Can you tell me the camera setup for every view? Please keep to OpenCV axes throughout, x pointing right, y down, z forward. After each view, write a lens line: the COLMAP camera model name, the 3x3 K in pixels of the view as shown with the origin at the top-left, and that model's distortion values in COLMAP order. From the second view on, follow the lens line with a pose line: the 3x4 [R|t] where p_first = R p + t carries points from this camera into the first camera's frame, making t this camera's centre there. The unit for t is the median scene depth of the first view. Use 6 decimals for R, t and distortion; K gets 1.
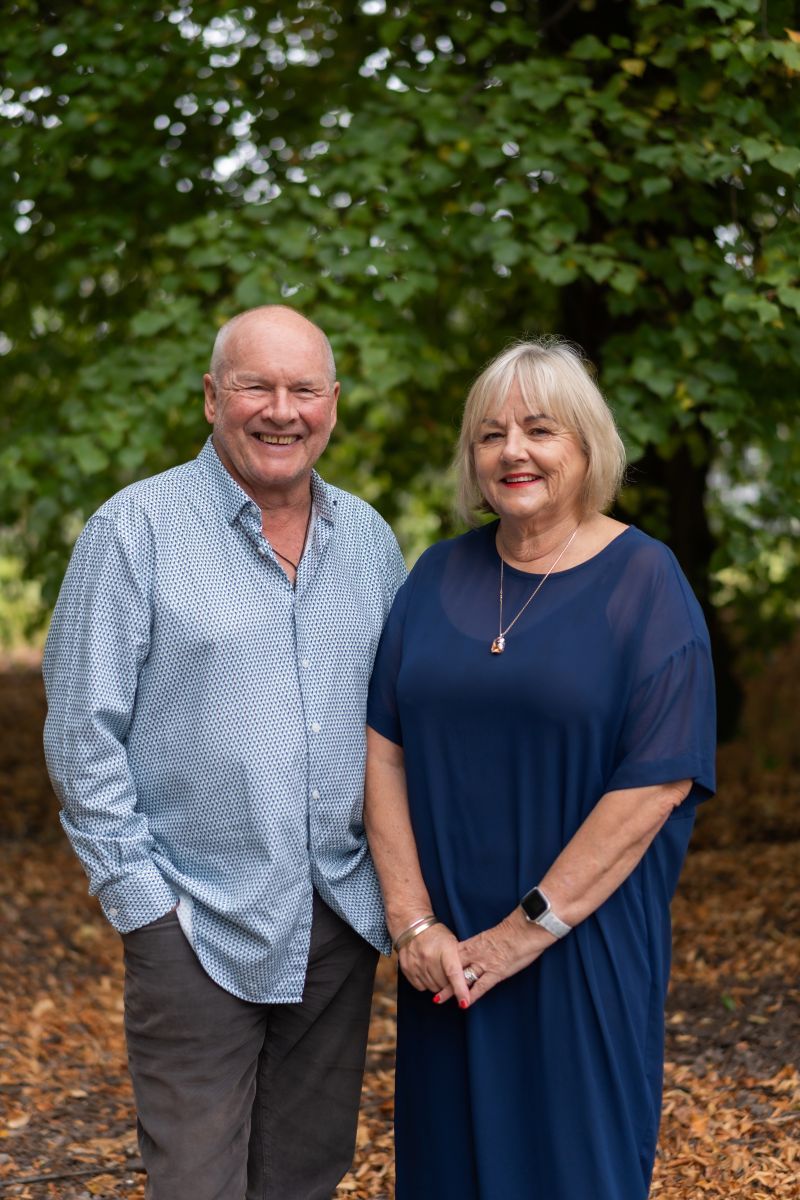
lens RADIAL K [[1888.2, 0, 392.3], [0, 1888.2, 545.2], [0, 0, 1]] dist [0.008415, -0.020295]
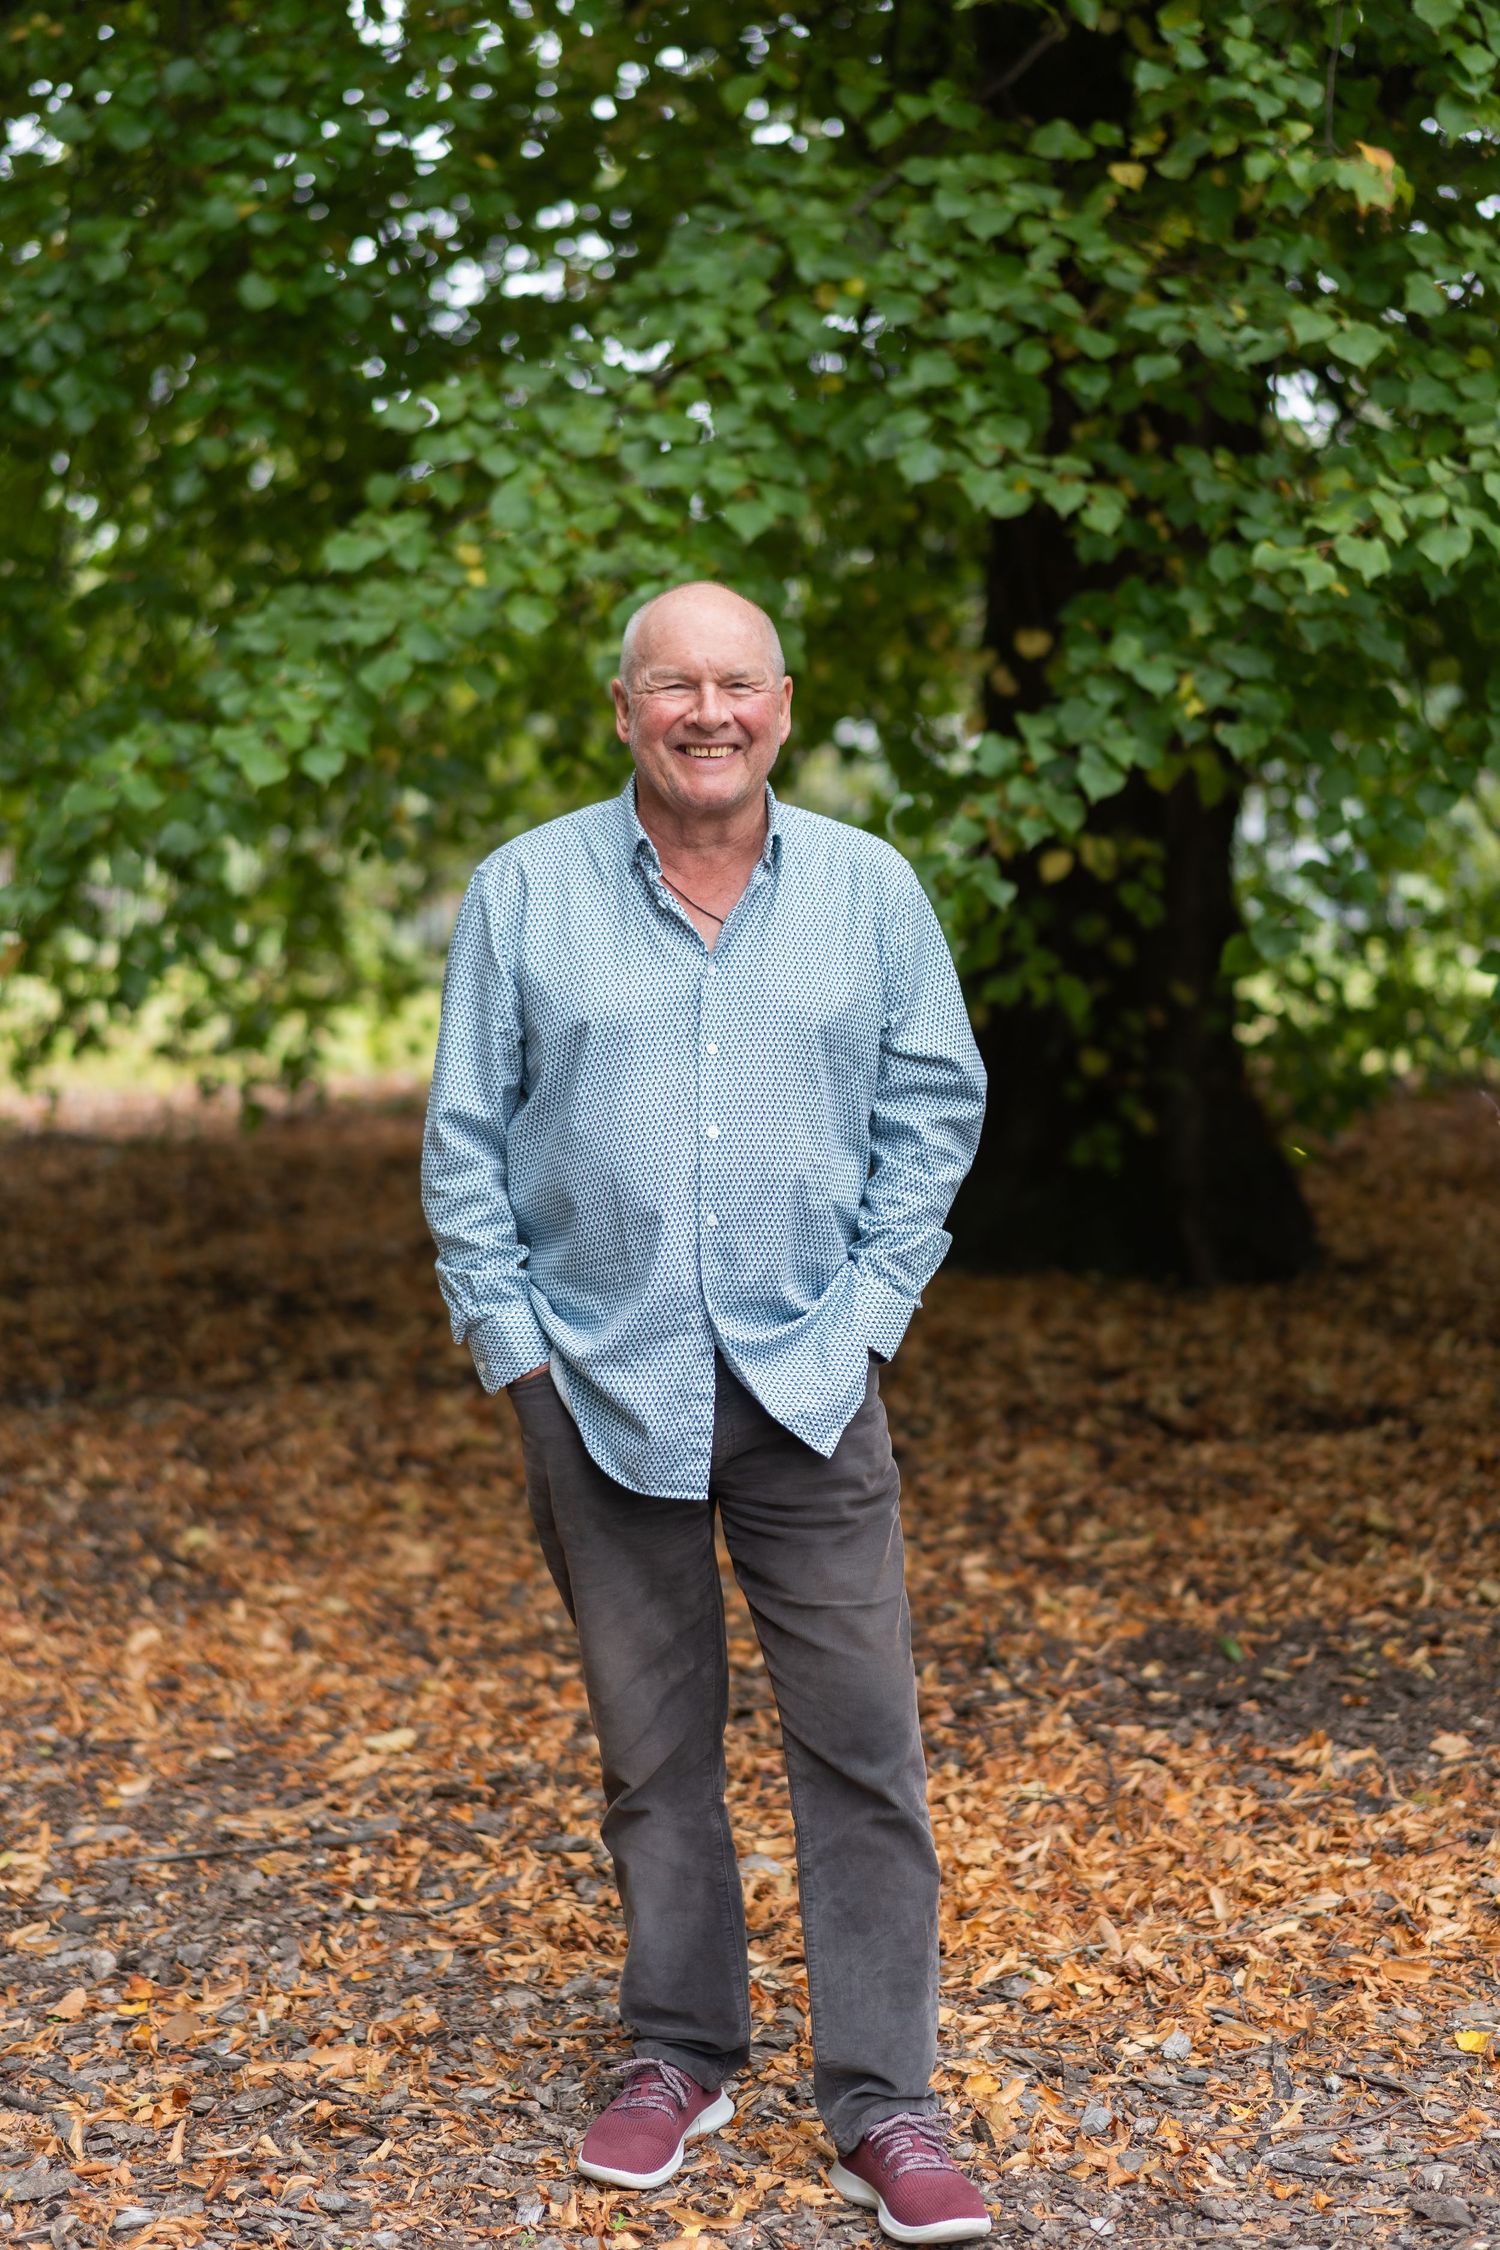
lens RADIAL K [[3633.4, 0, 754.0], [0, 3633.4, 1018.1], [0, 0, 1]] dist [-0.011352, 0.047098]
pose [[0.999129, 0.027040, 0.031784, -0.028743], [-0.027752, 0.999369, 0.022180, 0.006973], [-0.031164, -0.023042, 0.999249, -0.221636]]
